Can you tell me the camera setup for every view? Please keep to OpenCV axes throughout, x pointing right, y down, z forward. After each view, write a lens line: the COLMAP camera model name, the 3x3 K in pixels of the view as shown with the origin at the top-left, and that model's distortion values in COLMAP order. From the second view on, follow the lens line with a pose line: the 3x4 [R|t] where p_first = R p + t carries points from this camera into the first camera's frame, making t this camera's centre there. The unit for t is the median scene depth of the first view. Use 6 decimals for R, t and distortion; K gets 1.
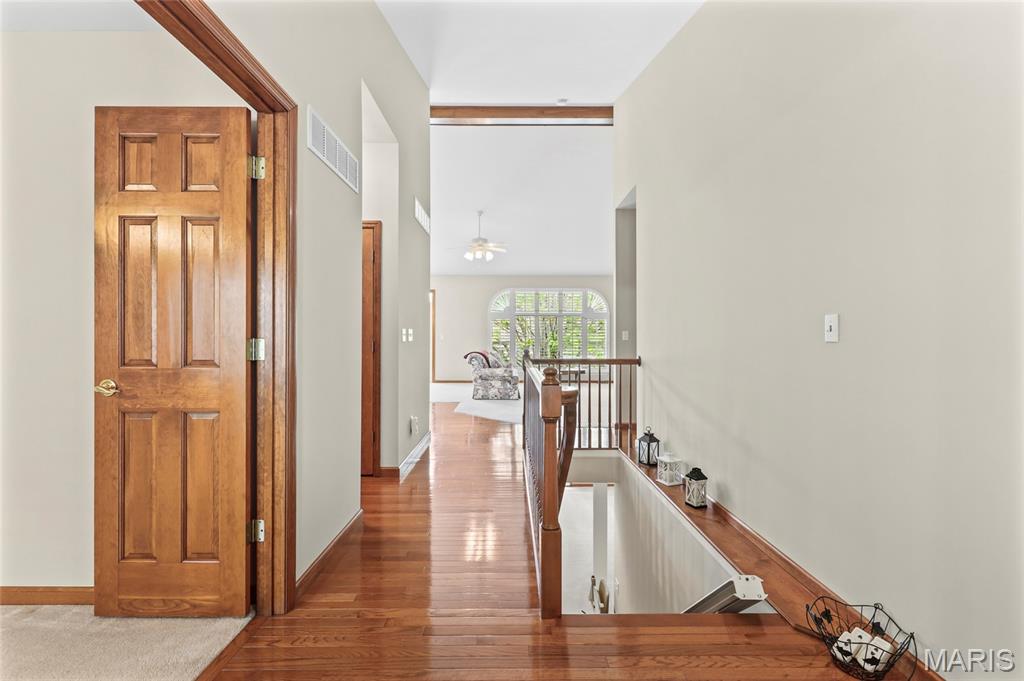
lens RADIAL K [[448.7, 0, 512.2], [0, 448.7, 338.2], [0, 0, 1]] dist [-0.000747, -0.000685]
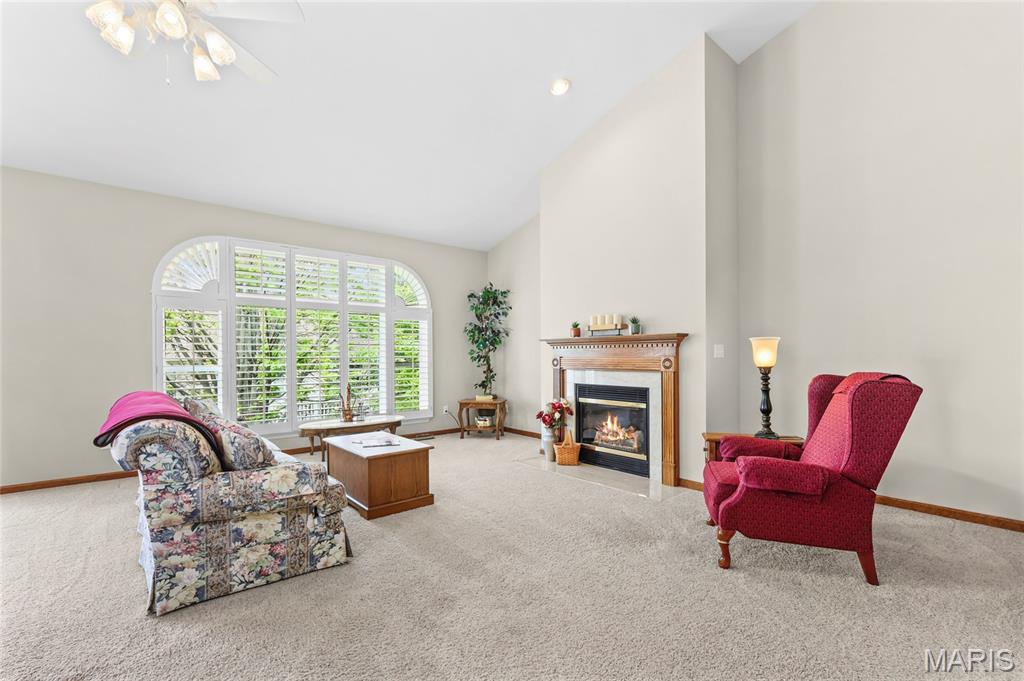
lens RADIAL K [[448.7, 0, 515.0], [0, 448.7, 345.9], [0, 0, 1]] dist [-0.000747, -0.000685]
pose [[0.755327, 0.004574, 0.655332, -0.097717], [0.003108, 0.999939, -0.010561, -0.005378], [-0.655340, 0.010014, 0.755267, 0.690216]]
